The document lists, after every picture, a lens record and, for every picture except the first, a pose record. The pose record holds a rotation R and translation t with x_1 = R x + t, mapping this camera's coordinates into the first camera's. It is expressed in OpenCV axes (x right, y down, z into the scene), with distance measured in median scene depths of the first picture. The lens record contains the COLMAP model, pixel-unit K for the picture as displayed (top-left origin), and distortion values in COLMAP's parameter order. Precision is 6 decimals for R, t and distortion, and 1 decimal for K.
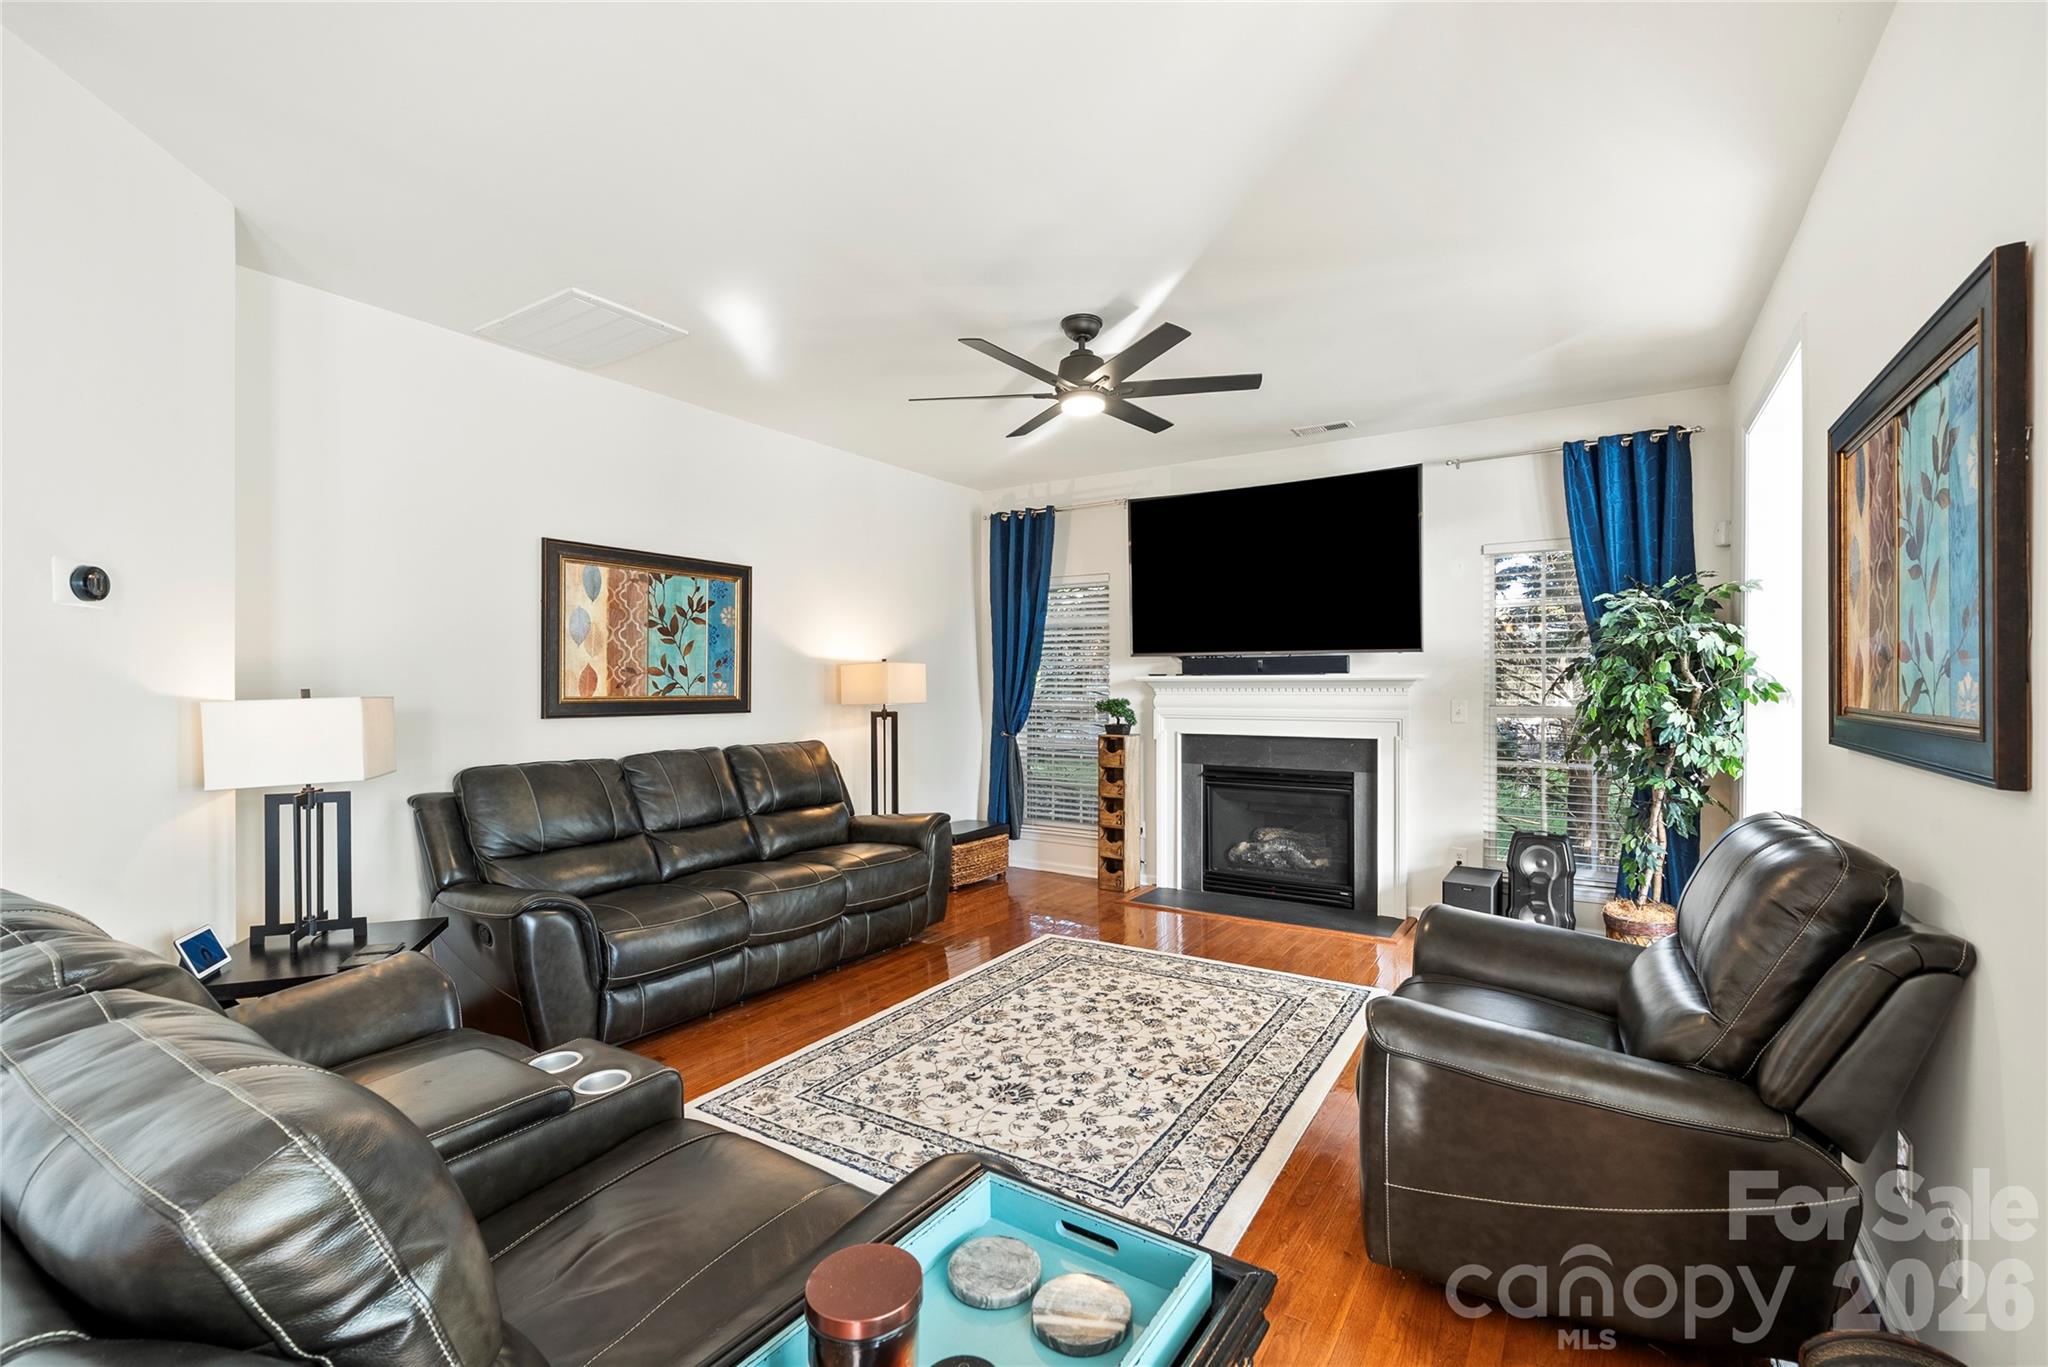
lens RADIAL K [[878.3, 0, 1035.8], [0, 878.3, 684.8], [0, 0, 1]] dist [-0.000327, 0.000491]
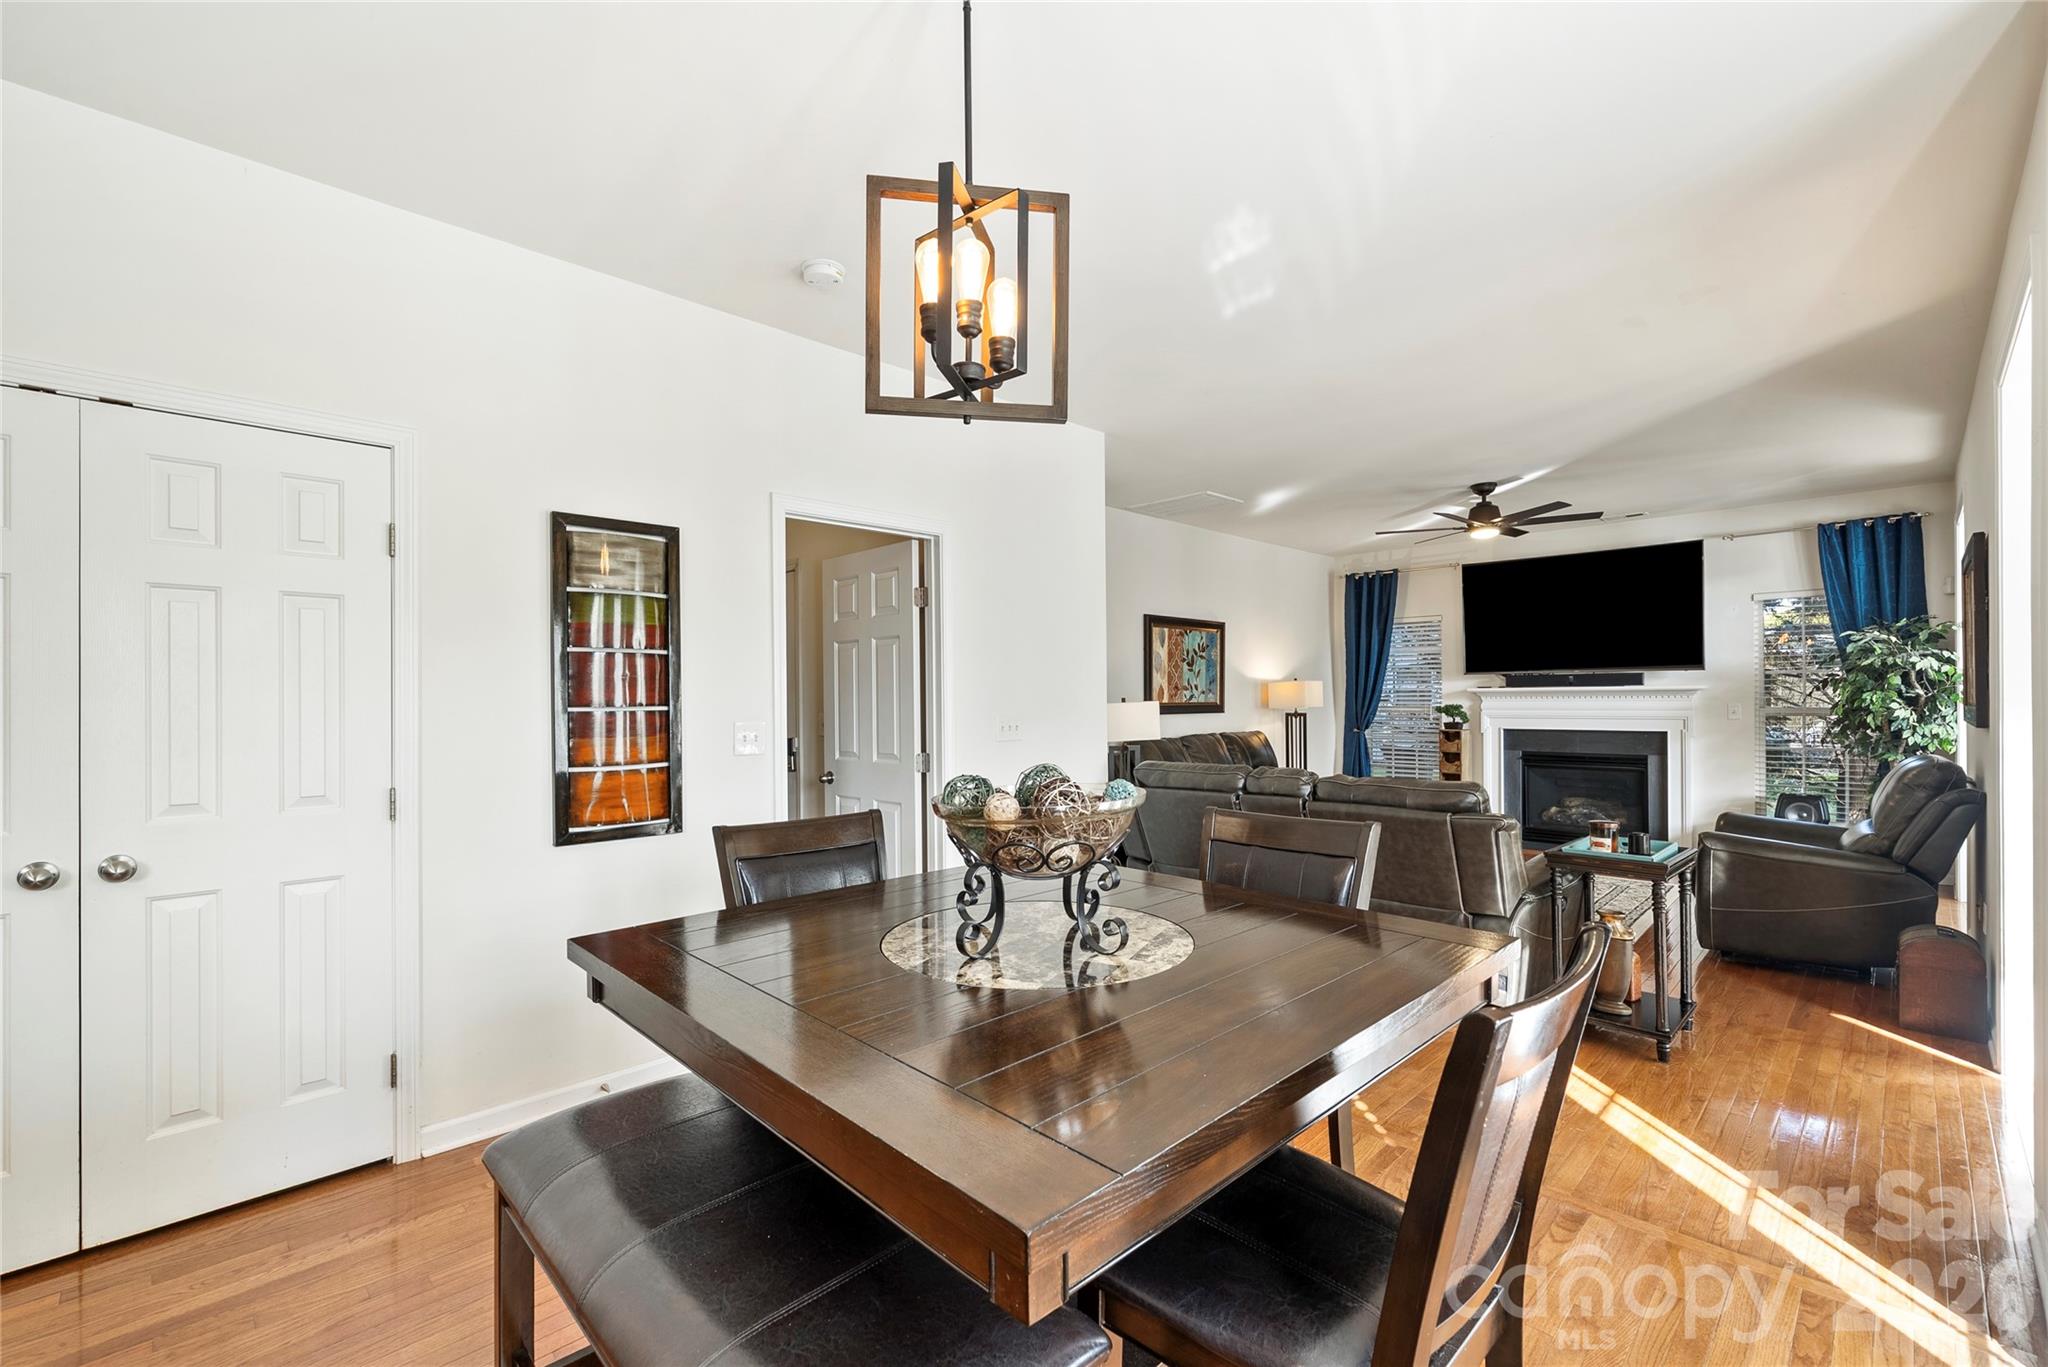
lens RADIAL K [[878.3, 0, 1007.0], [0, 878.3, 694.8], [0, 0, 1]] dist [-0.000327, 0.000491]
pose [[0.973869, -0.006002, -0.227030, -0.391875], [0.005292, 0.999979, -0.003736, 0.002768], [0.227048, 0.002436, 0.973881, -0.747820]]
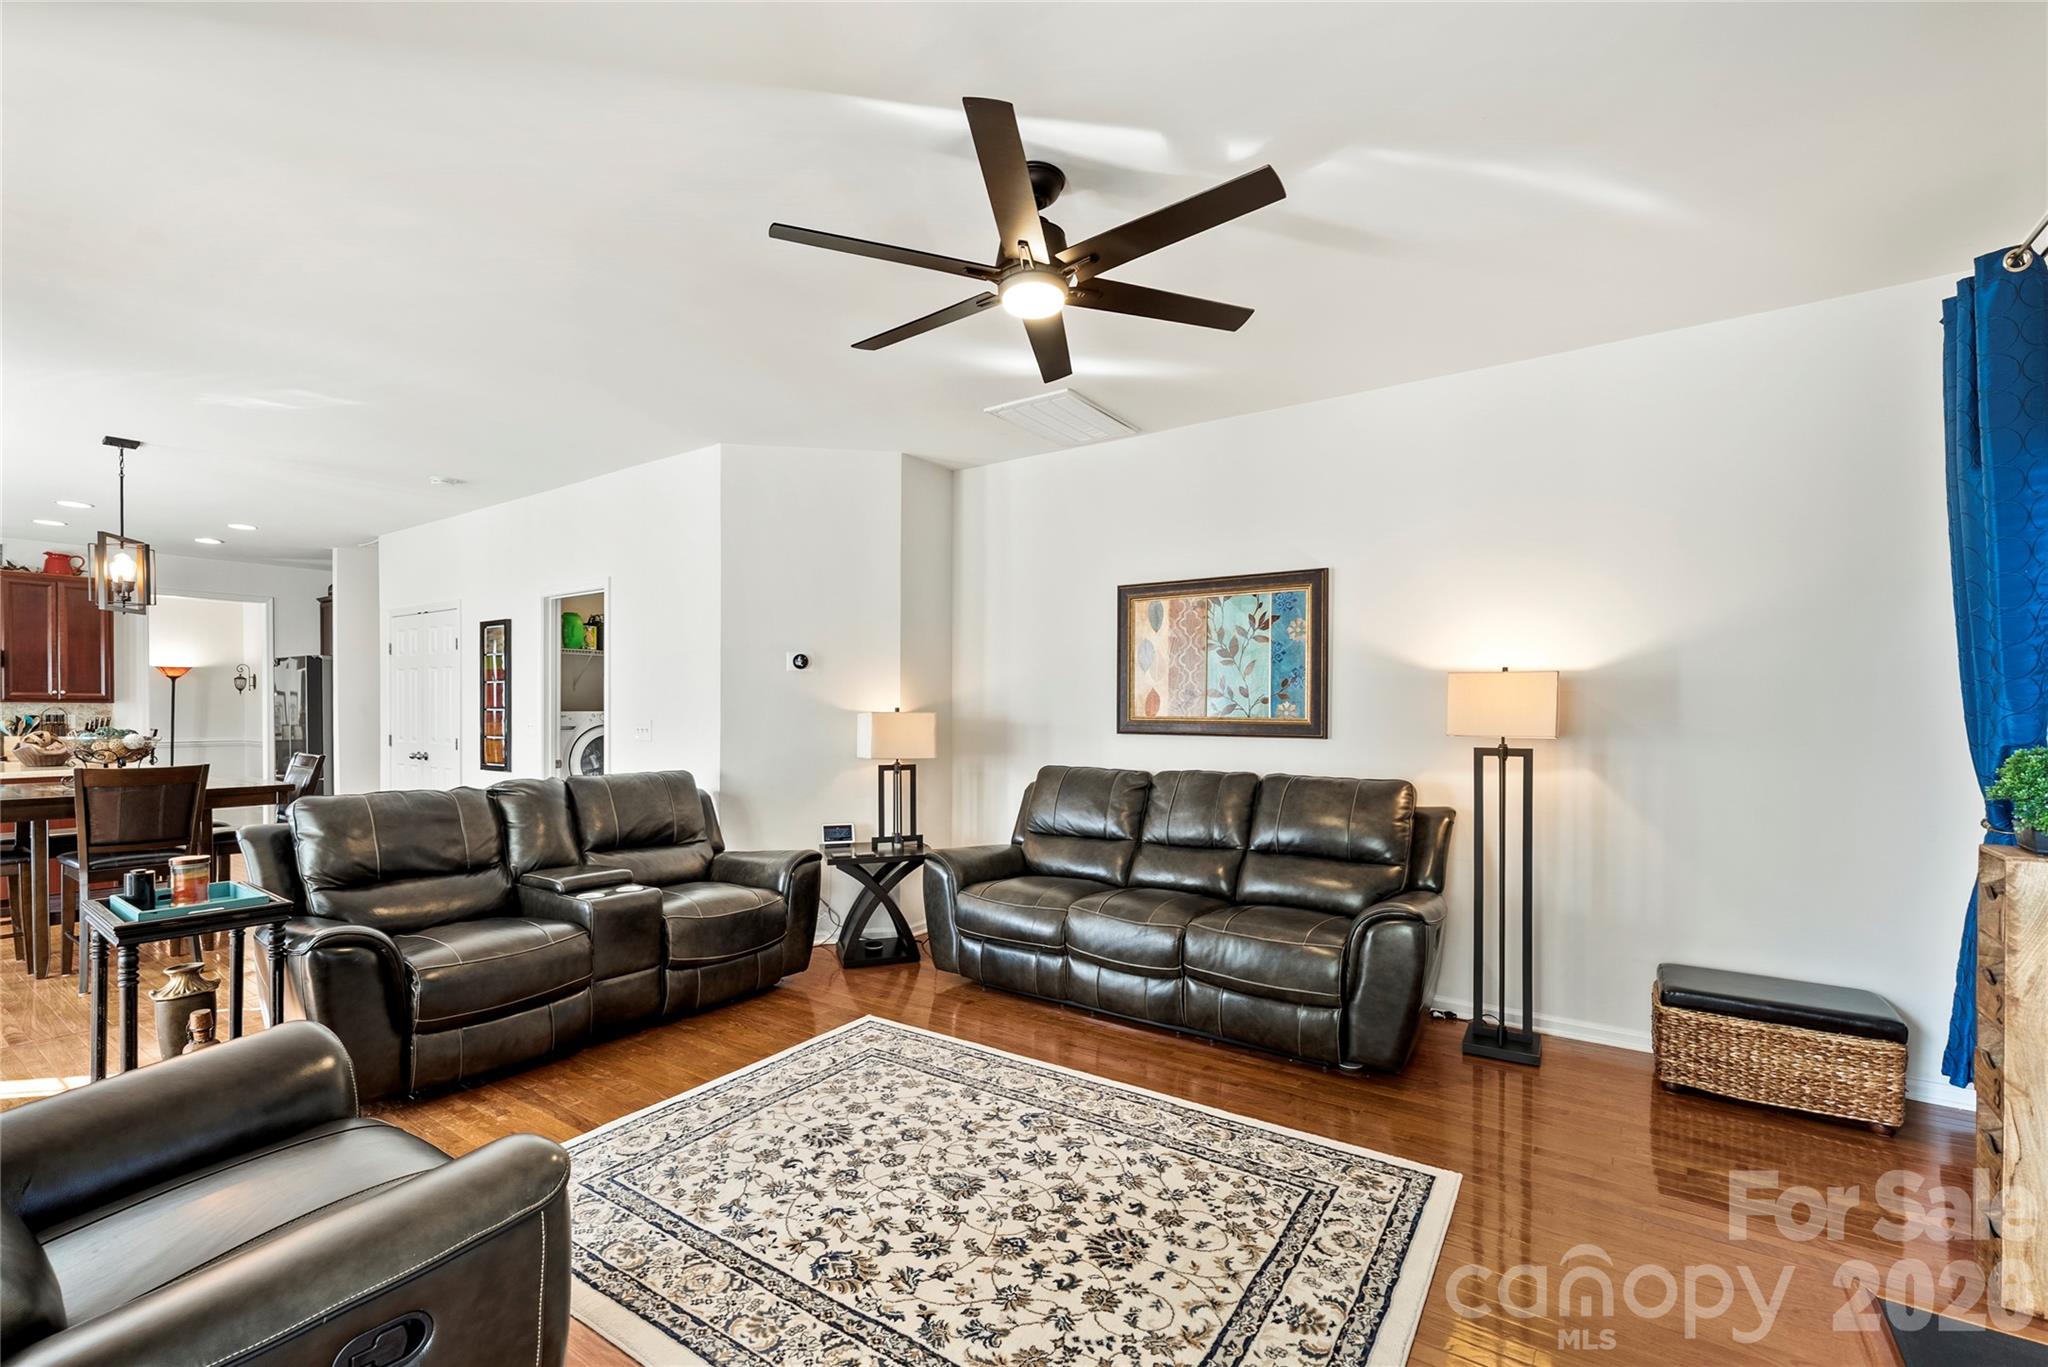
lens RADIAL K [[878.3, 0, 1027.3], [0, 878.3, 720.0], [0, 0, 1]] dist [-0.000327, 0.000491]
pose [[-0.036450, 0.015465, -0.999216, 0.608737], [-0.002657, 0.999875, 0.015573, 0.000538], [0.999332, 0.003222, -0.036404, 0.836911]]
